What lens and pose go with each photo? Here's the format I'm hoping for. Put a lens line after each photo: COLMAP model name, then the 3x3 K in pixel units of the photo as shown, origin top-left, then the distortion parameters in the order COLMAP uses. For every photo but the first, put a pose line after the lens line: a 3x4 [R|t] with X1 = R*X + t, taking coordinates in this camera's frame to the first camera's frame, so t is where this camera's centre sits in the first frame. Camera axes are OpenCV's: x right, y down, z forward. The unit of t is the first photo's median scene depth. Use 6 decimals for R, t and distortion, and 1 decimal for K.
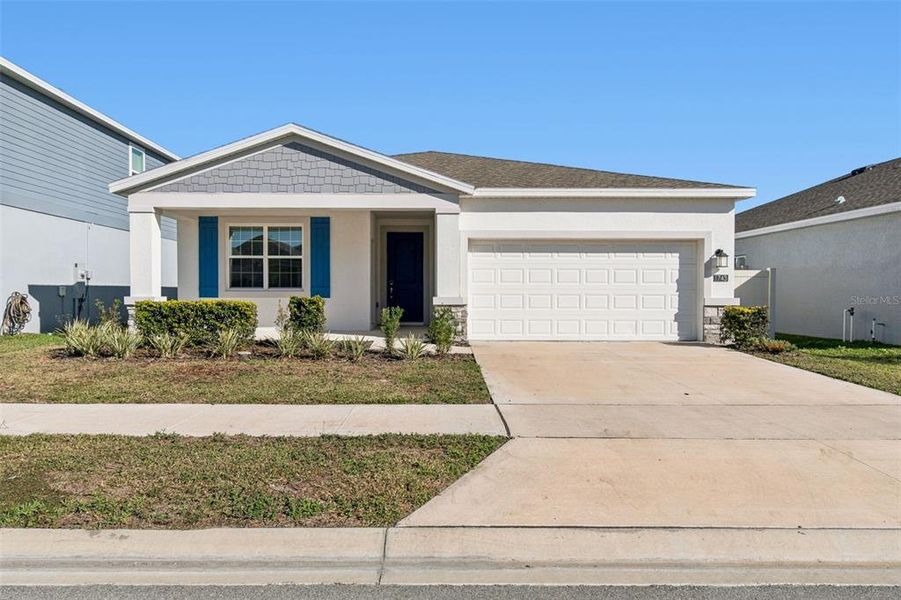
lens RADIAL K [[609.8, 0, 424.0], [0, 609.8, 299.8], [0, 0, 1]] dist [-0.001036, 0.000293]
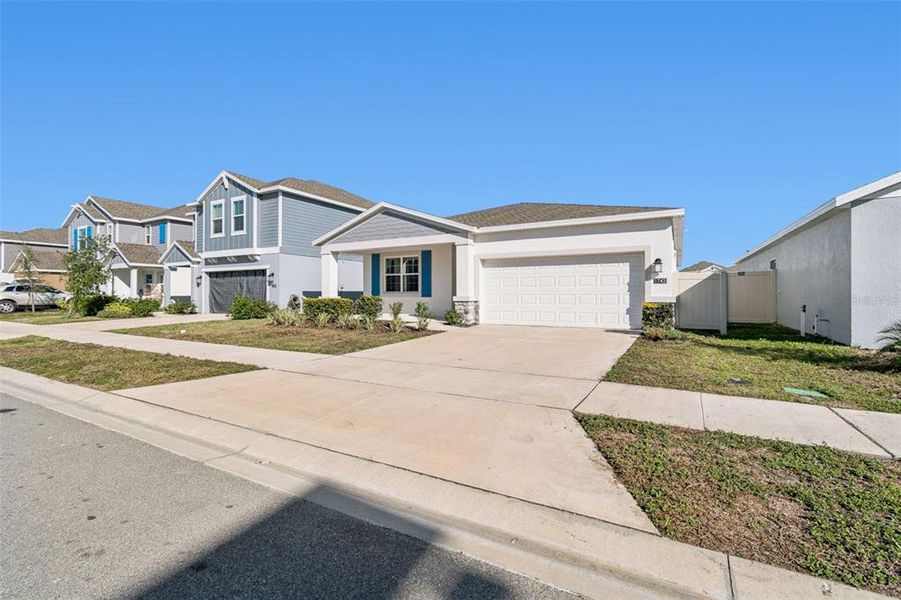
lens RADIAL K [[399.3, 0, 444.4], [0, 399.3, 294.9], [0, 0, 1]] dist [-0.000803, -0.000525]
pose [[0.870941, -0.004983, -0.491362, 0.410756], [0.000090, 0.999950, -0.009981, 0.001469], [0.491388, 0.008649, 0.870898, 0.044700]]
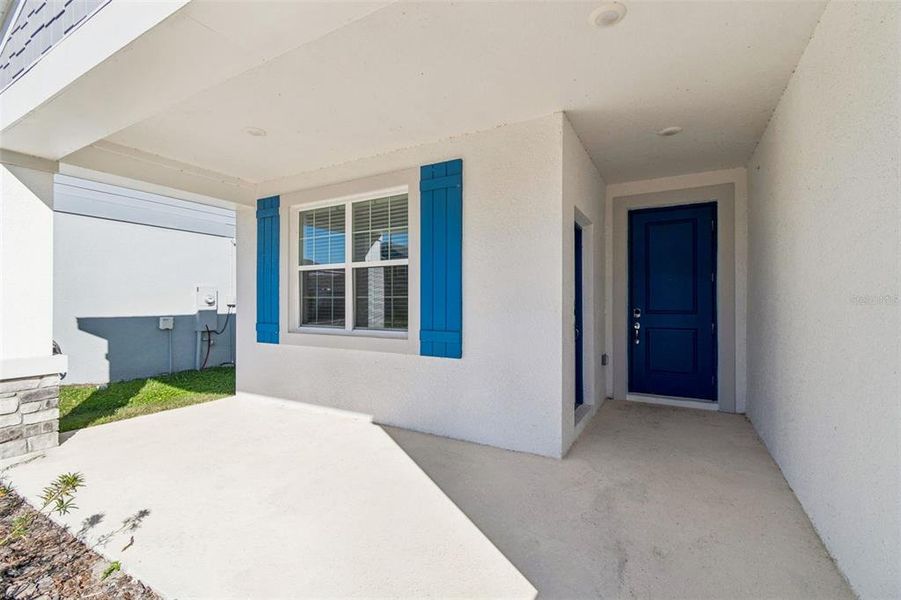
lens RADIAL K [[404.9, 0, 448.3], [0, 404.9, 307.0], [0, 0, 1]] dist [-0.001279, -0.000313]
pose [[0.869801, 0.001995, -0.493398, -0.029326], [-0.004180, 0.999986, -0.003324, -0.034996], [0.493384, 0.004954, 0.869797, 0.737145]]
